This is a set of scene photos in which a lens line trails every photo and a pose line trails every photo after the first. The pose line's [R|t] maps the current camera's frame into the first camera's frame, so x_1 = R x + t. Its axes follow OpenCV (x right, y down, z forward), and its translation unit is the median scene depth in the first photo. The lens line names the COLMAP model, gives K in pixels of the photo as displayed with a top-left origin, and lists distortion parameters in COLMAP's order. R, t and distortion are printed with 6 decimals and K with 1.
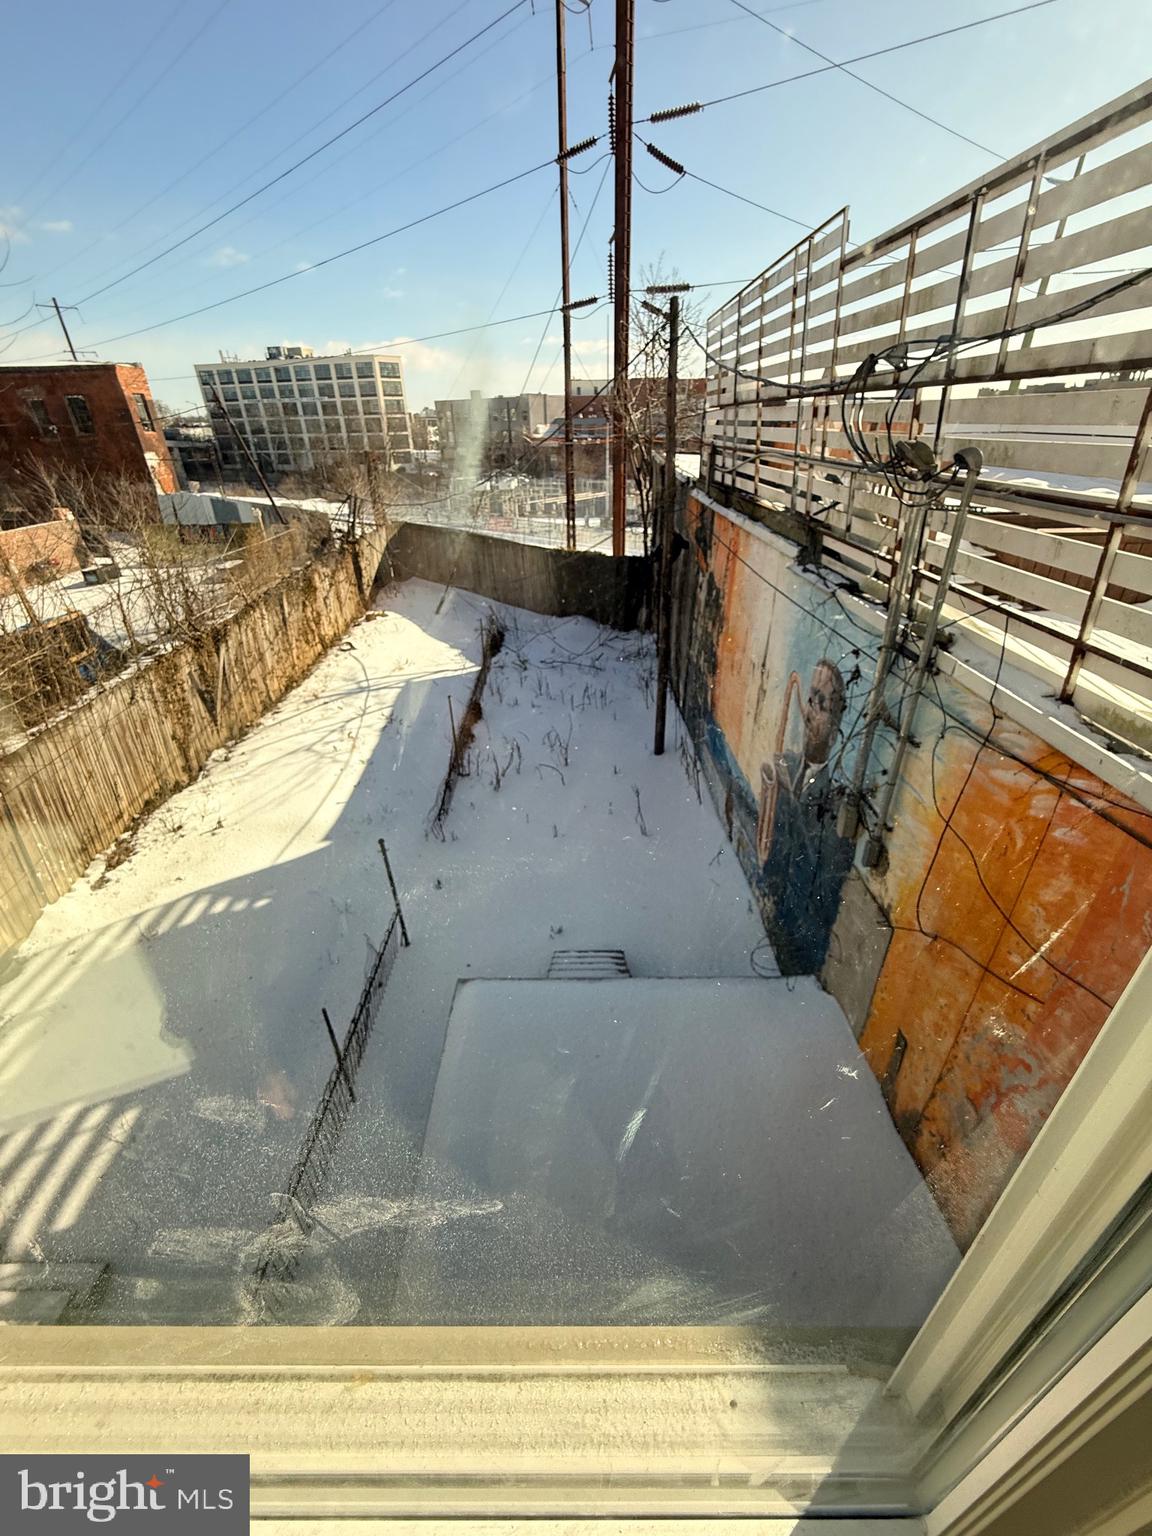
lens RADIAL K [[607.2, 0, 575.5], [0, 607.2, 768.6], [0, 0, 1]] dist [-0.001149, 0.000136]
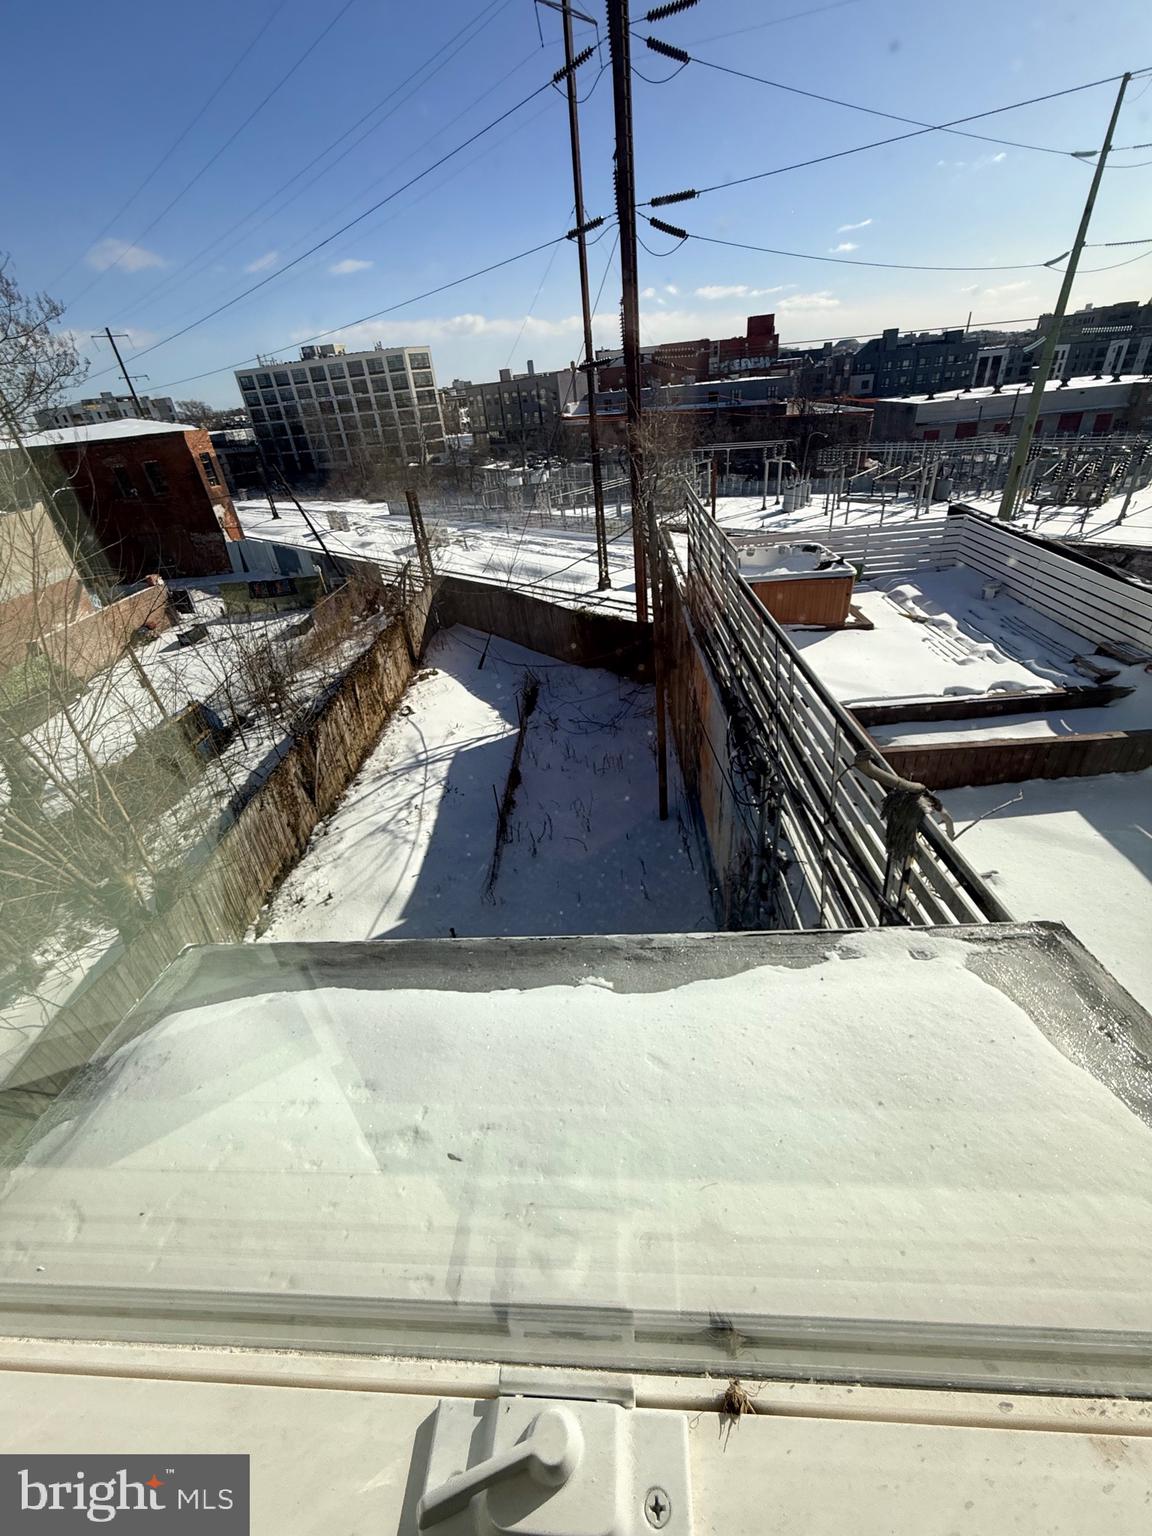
lens RADIAL K [[607.2, 0, 576.4], [0, 607.2, 768.1], [0, 0, 1]] dist [-0.001149, 0.000136]
pose [[0.996502, -0.035986, -0.075429, 0.037567], [0.040002, 0.997823, 0.052424, -0.128303], [0.073378, -0.055258, 0.995772, -0.151824]]
